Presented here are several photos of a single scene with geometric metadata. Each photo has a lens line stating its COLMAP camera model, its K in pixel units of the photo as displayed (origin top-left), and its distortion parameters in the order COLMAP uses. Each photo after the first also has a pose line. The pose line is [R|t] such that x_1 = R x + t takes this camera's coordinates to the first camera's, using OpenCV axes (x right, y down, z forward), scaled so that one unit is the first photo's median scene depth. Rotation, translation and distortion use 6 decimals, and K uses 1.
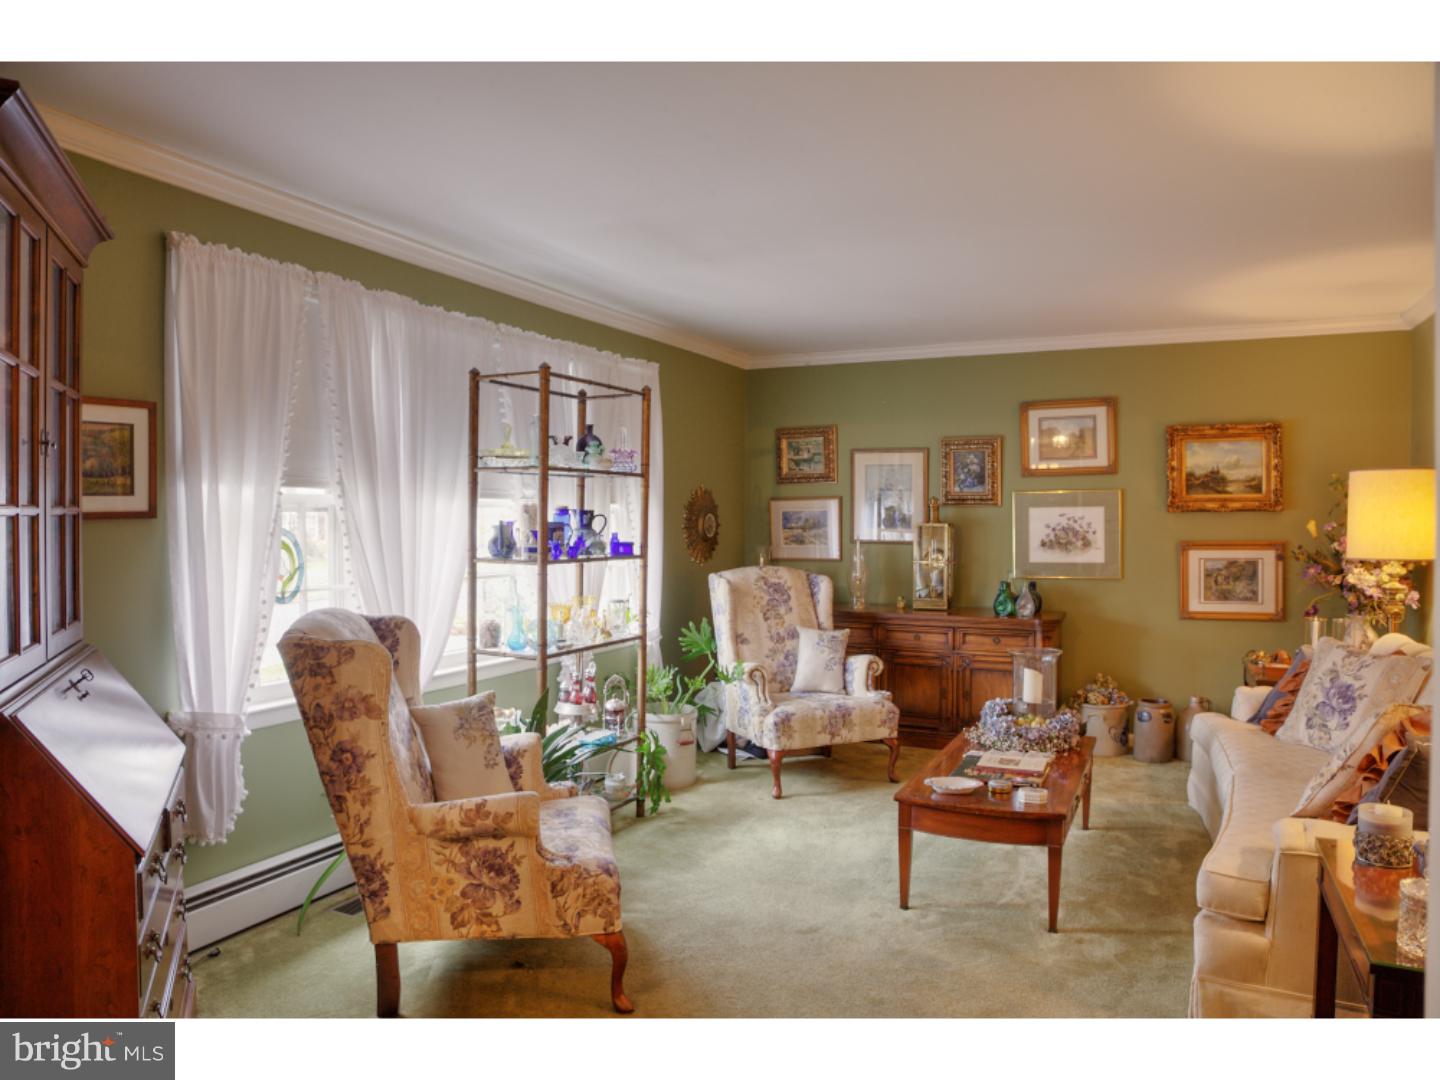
lens RADIAL K [[998.6, 0, 721.3], [0, 998.6, 530.6], [0, 0, 1]] dist [-0.103493, 0.064561]
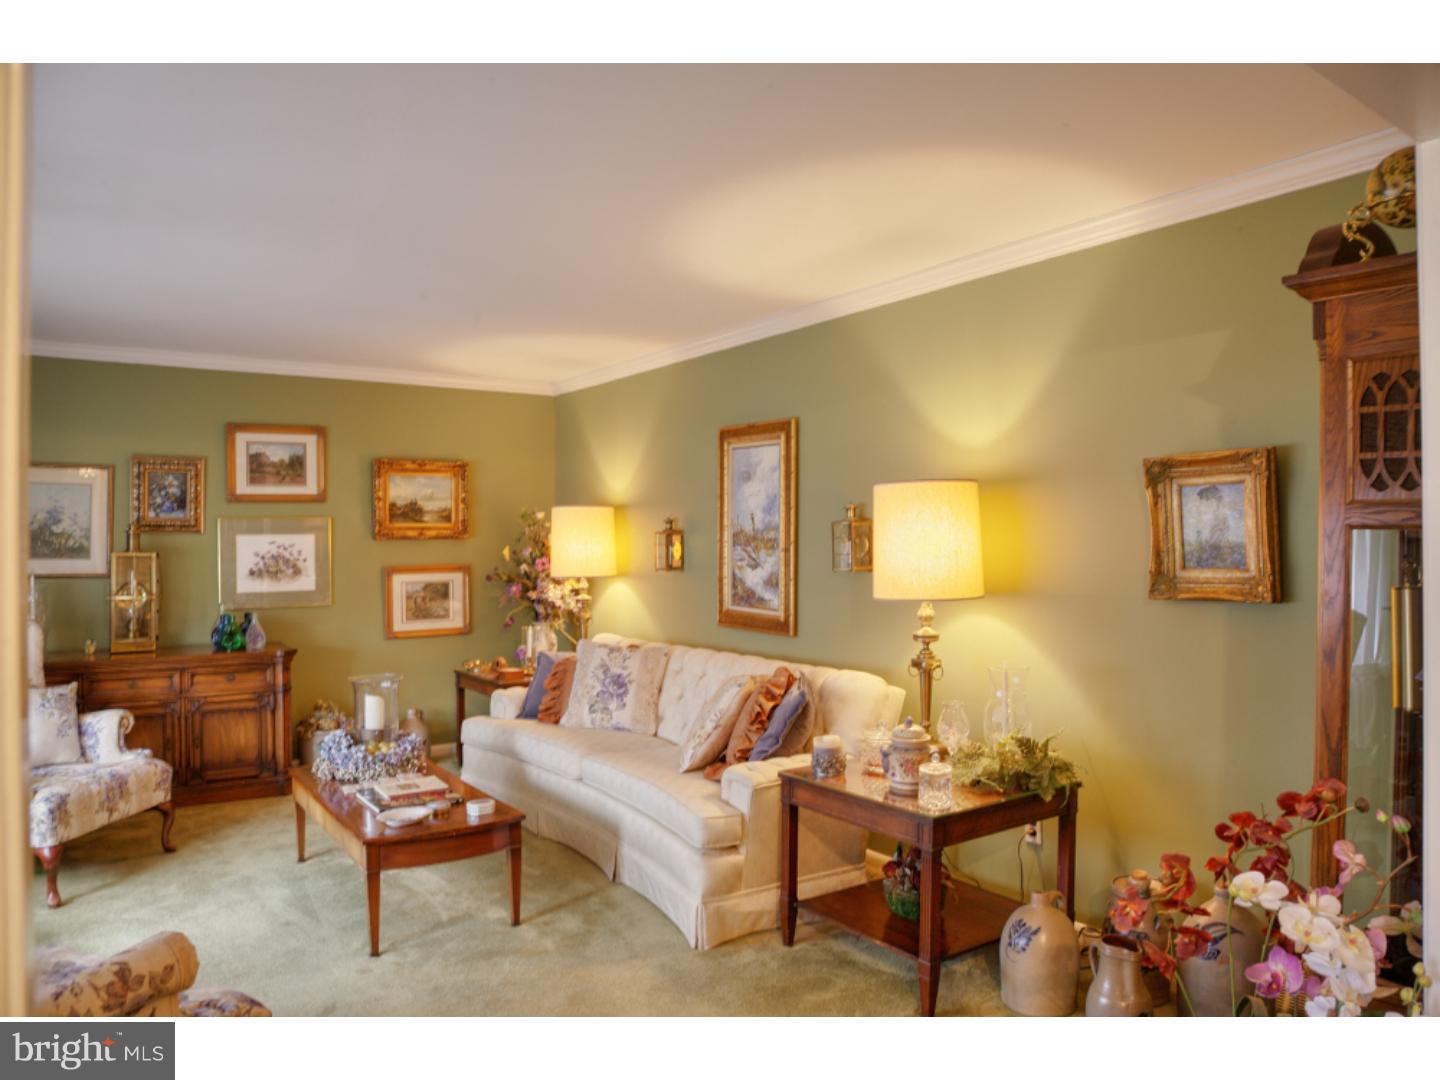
lens RADIAL K [[998.6, 0, 716.7], [0, 998.6, 540.8], [0, 0, 1]] dist [-0.103493, 0.064561]
pose [[0.506022, -0.001131, 0.862520, -0.288222], [0.015151, 0.999857, -0.007577, -0.003974], [-0.862388, 0.016902, 0.505966, 0.143143]]
